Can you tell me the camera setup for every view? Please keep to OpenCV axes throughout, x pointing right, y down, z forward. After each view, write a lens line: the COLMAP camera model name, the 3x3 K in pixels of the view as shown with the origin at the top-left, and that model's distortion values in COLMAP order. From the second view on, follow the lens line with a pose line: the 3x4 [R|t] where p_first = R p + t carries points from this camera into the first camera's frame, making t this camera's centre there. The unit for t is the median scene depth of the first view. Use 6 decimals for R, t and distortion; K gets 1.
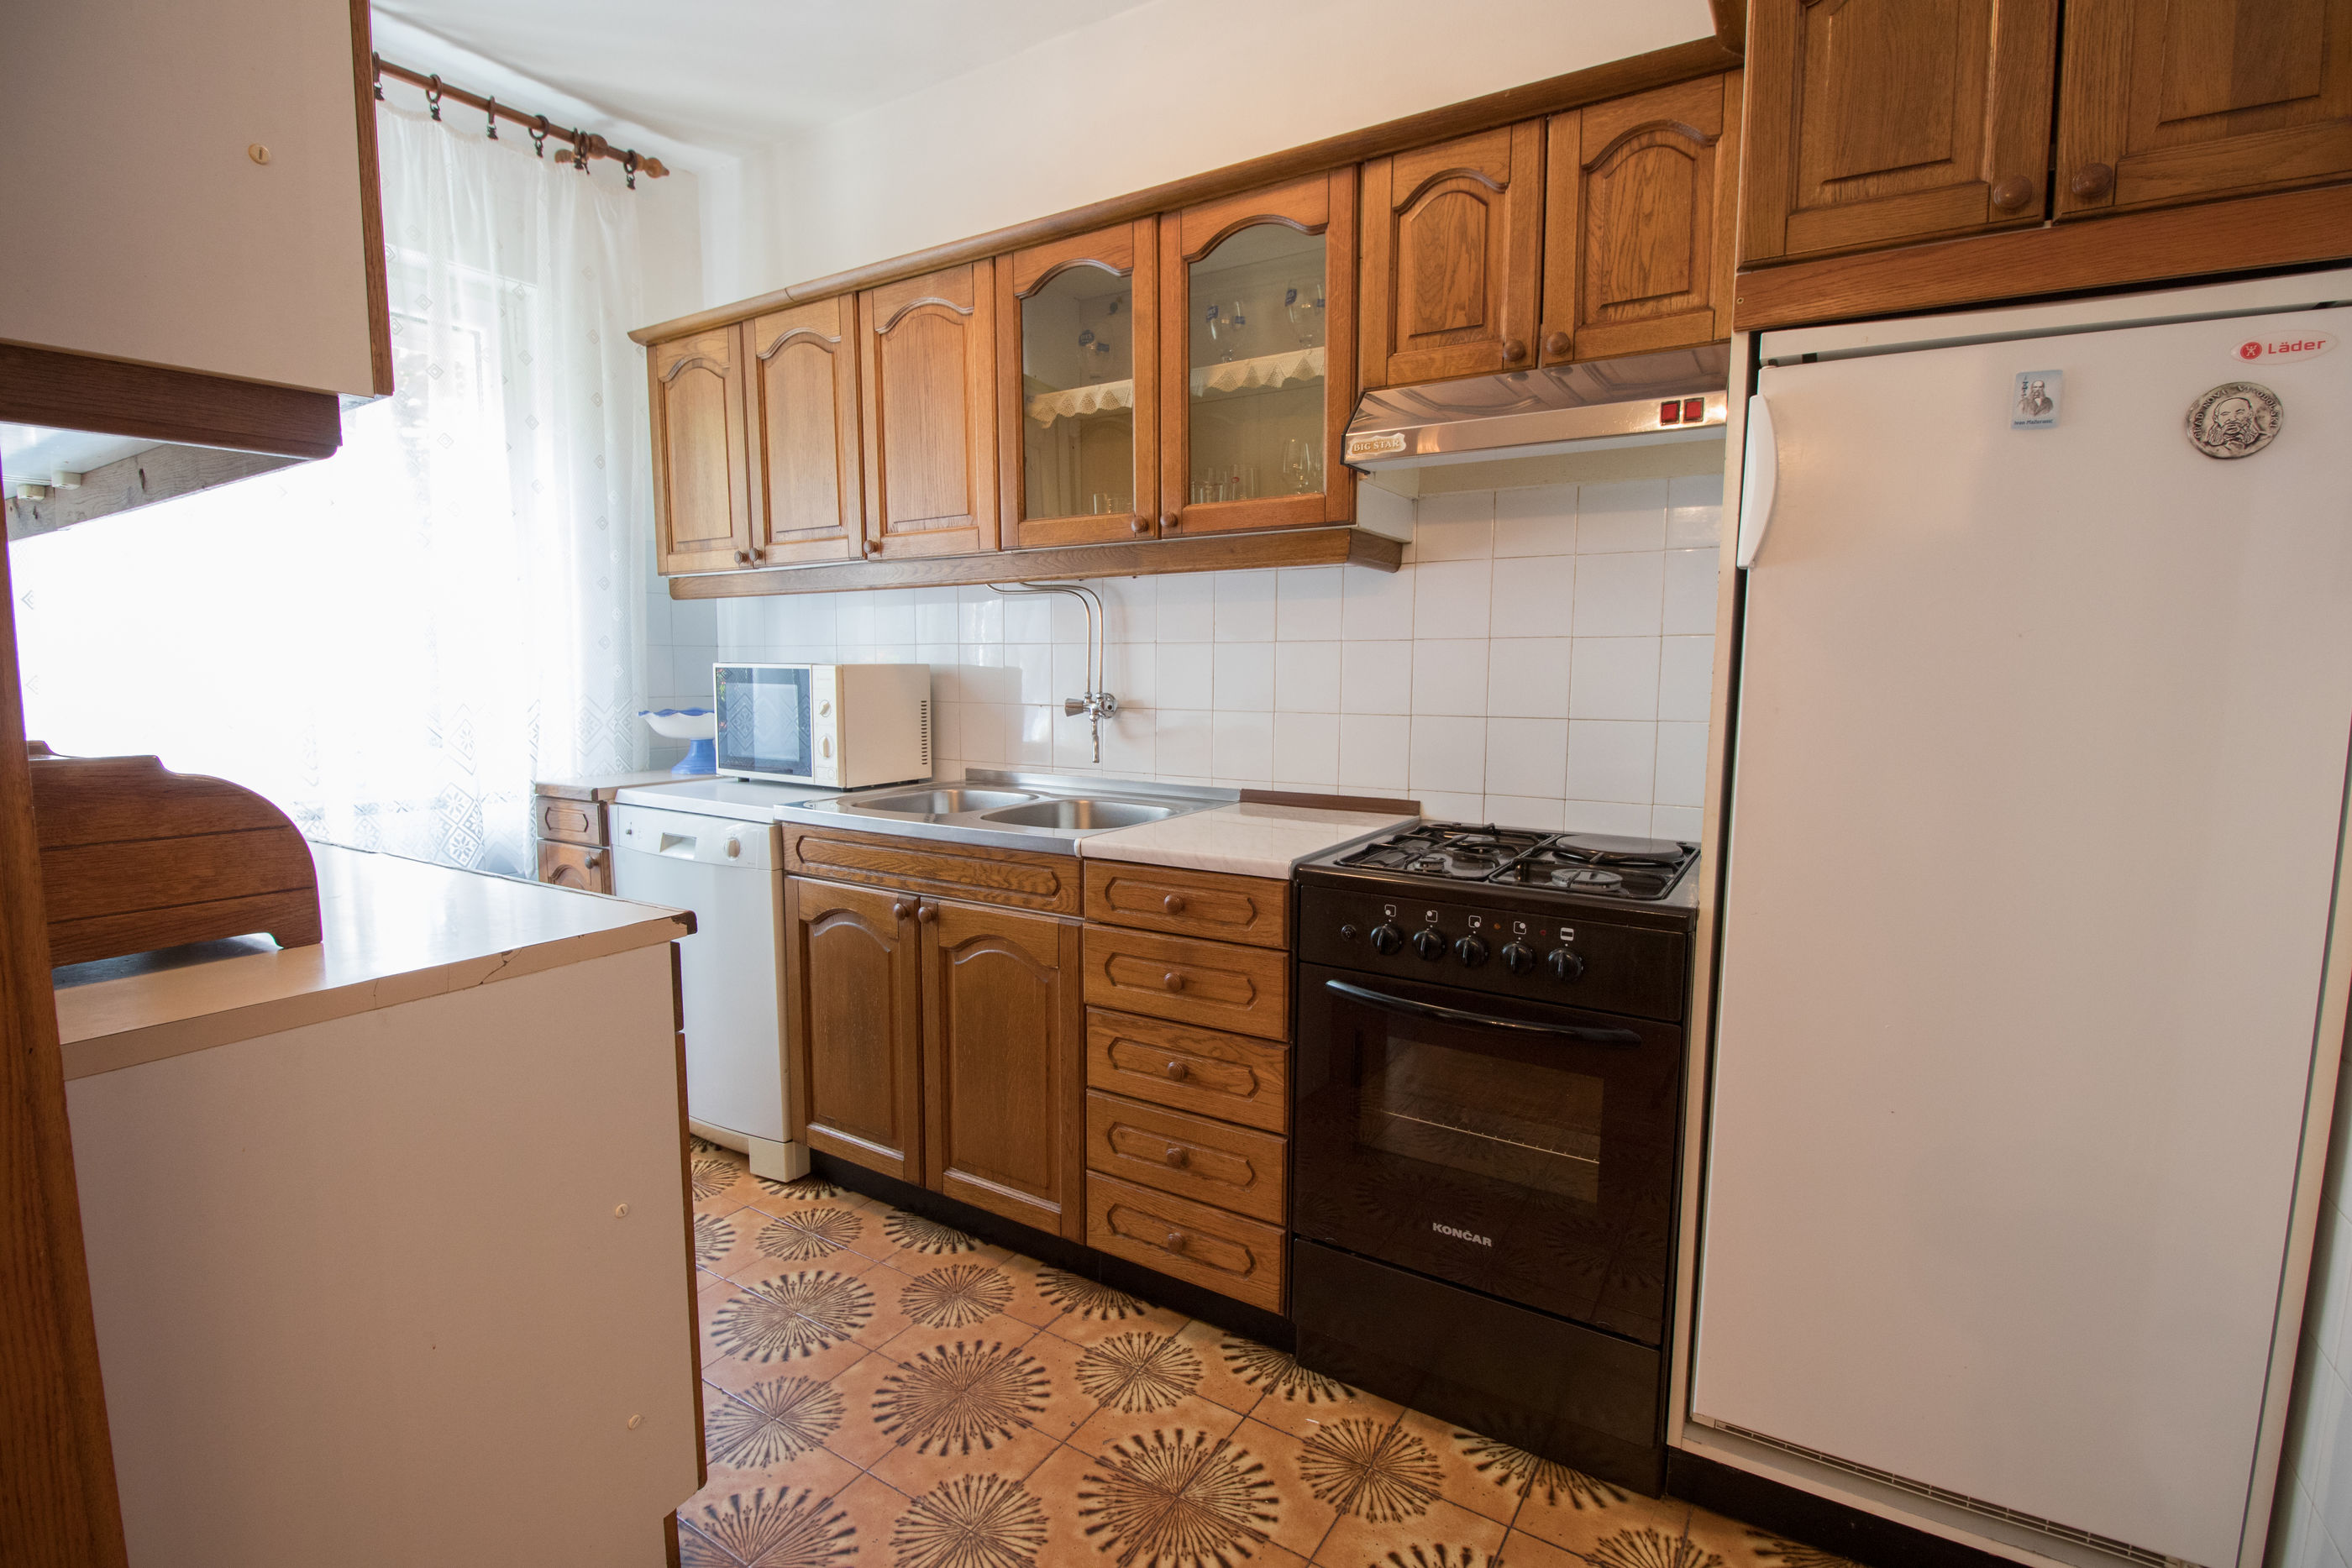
lens RADIAL K [[1097.7, 0, 1167.0], [0, 1097.7, 778.2], [0, 0, 1]] dist [-0.001034, -0.001265]
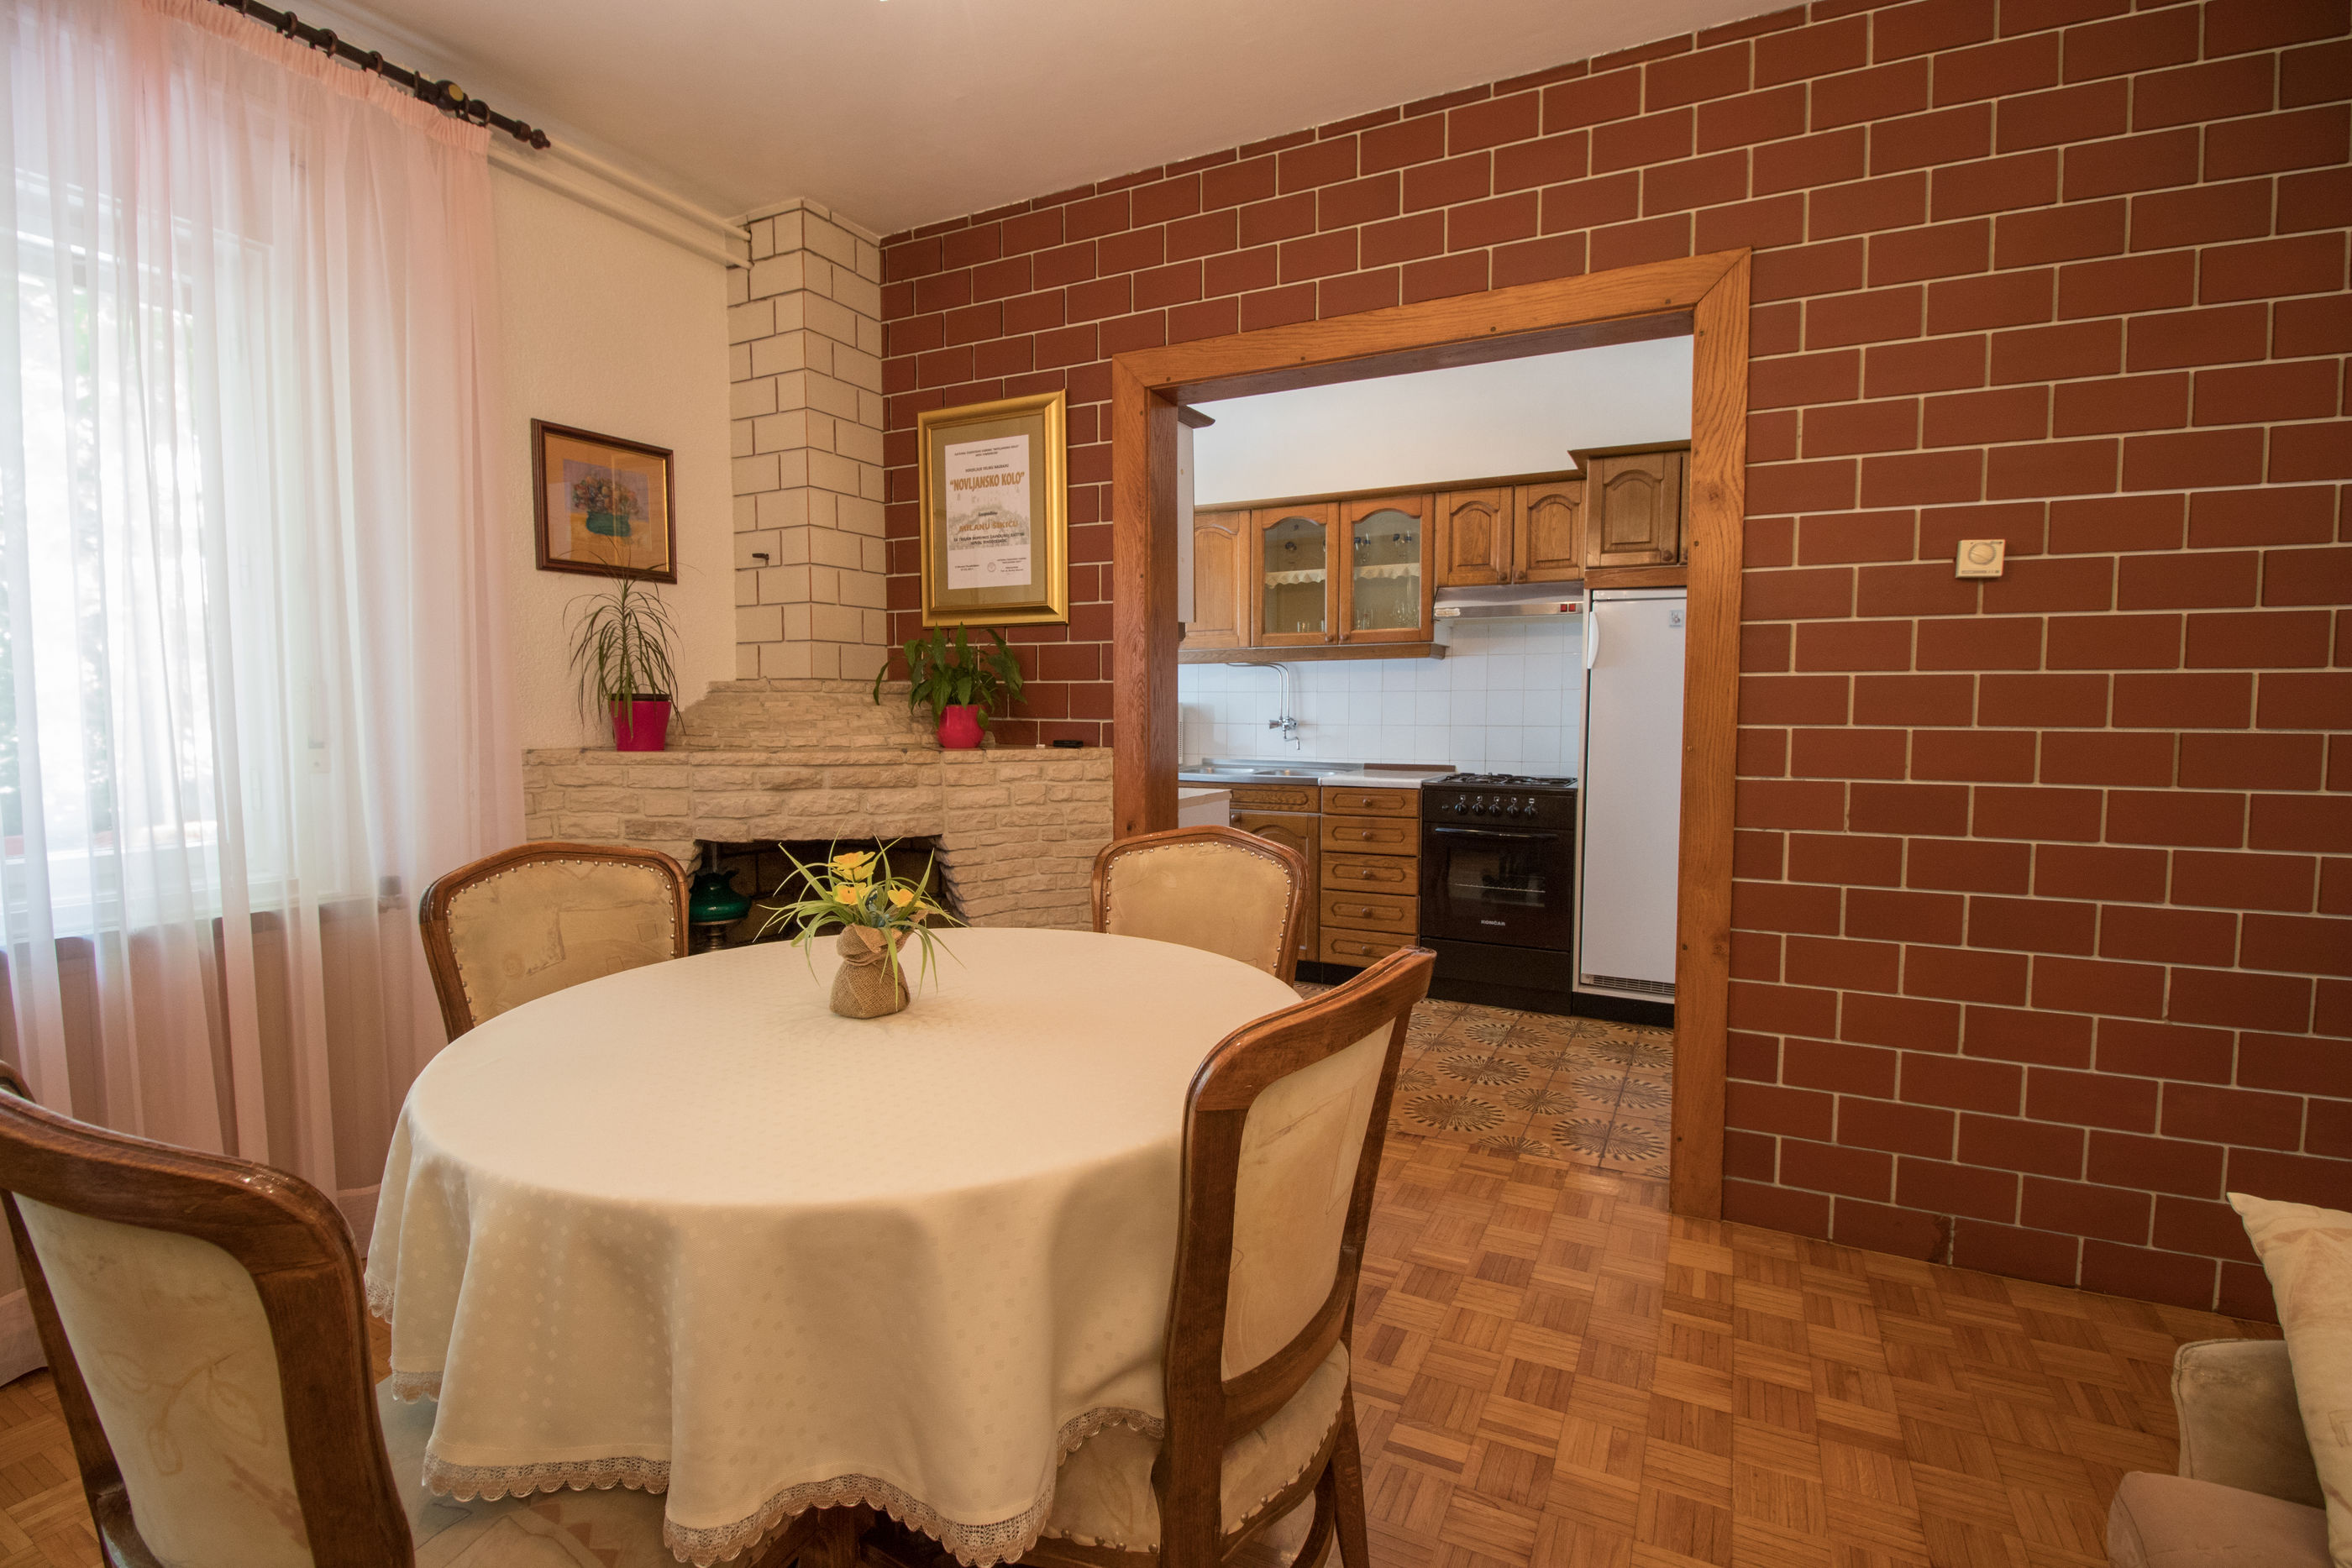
lens RADIAL K [[1097.7, 0, 1172.4], [0, 1097.7, 787.6], [0, 0, 1]] dist [-0.001034, -0.001265]
pose [[0.995529, -0.010308, 0.093891, -0.531784], [0.013006, 0.999519, -0.028170, 0.120013], [-0.093556, 0.029265, 0.995184, -1.110524]]
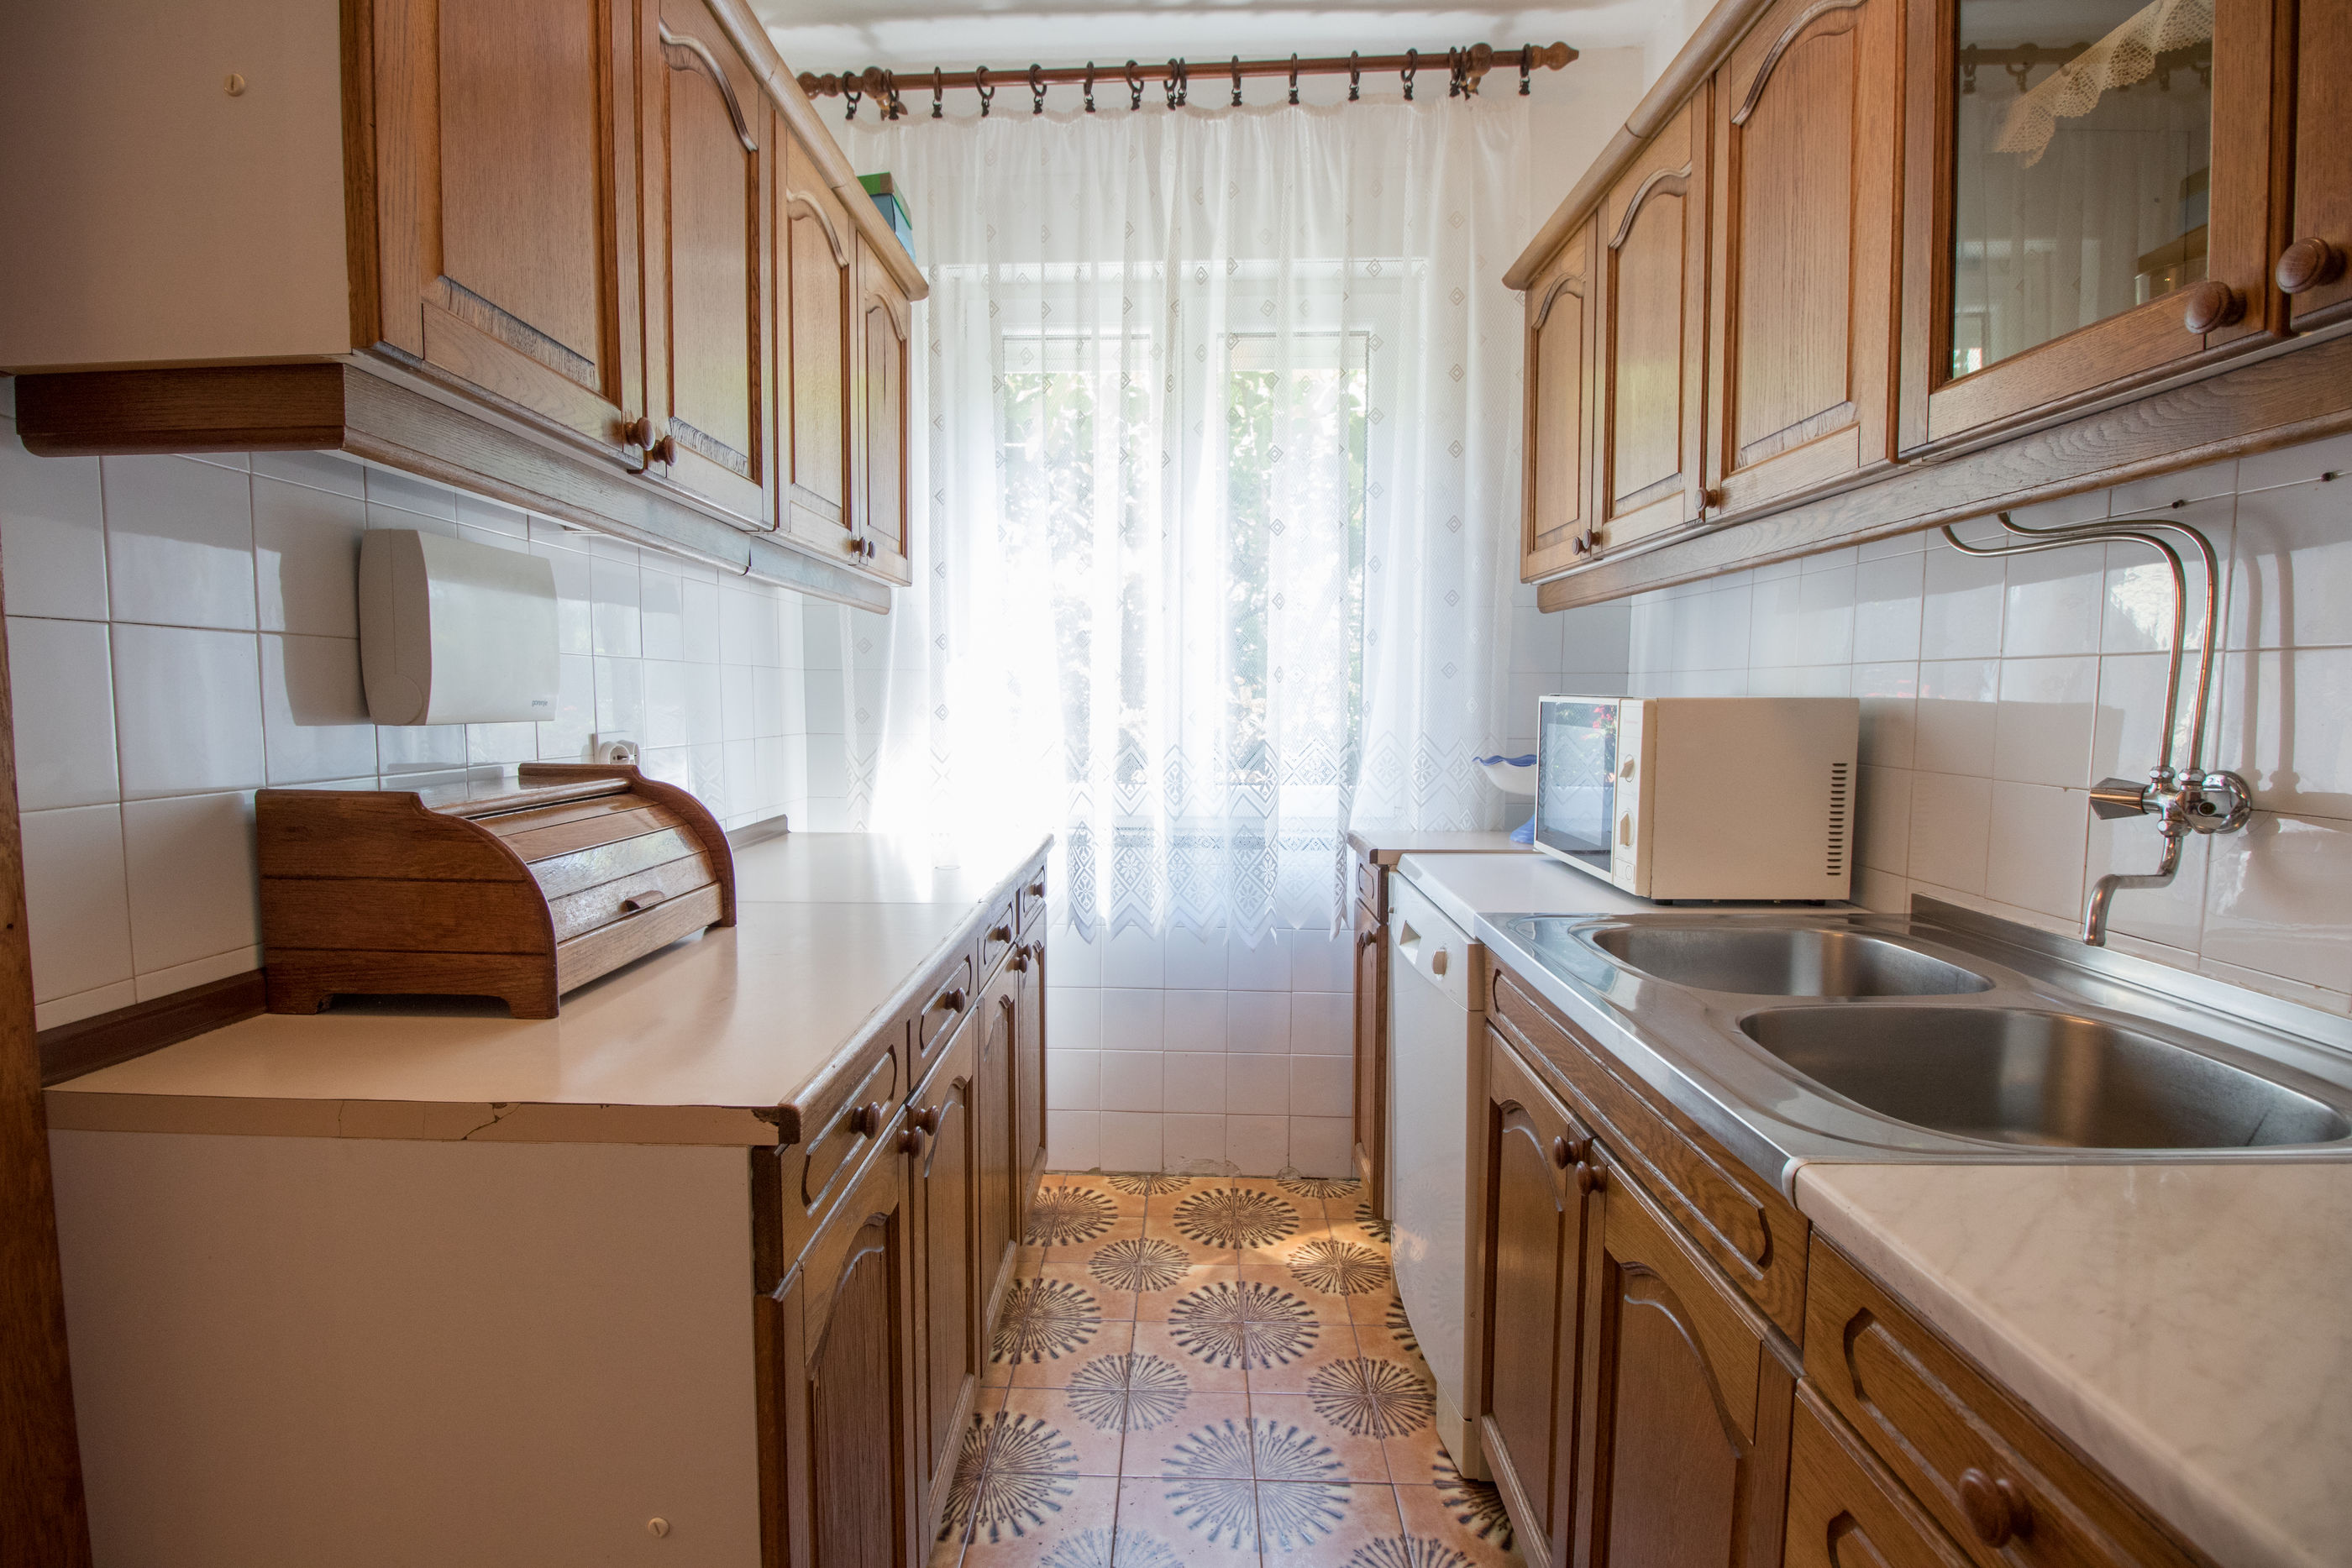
lens RADIAL K [[1097.7, 0, 1166.9], [0, 1097.7, 772.3], [0, 0, 1]] dist [-0.001034, -0.001265]
pose [[0.502825, 0.061232, -0.862217, 0.117960], [-0.090053, 0.995771, 0.018200, -0.057815], [0.859685, 0.068494, 0.506212, 0.537199]]
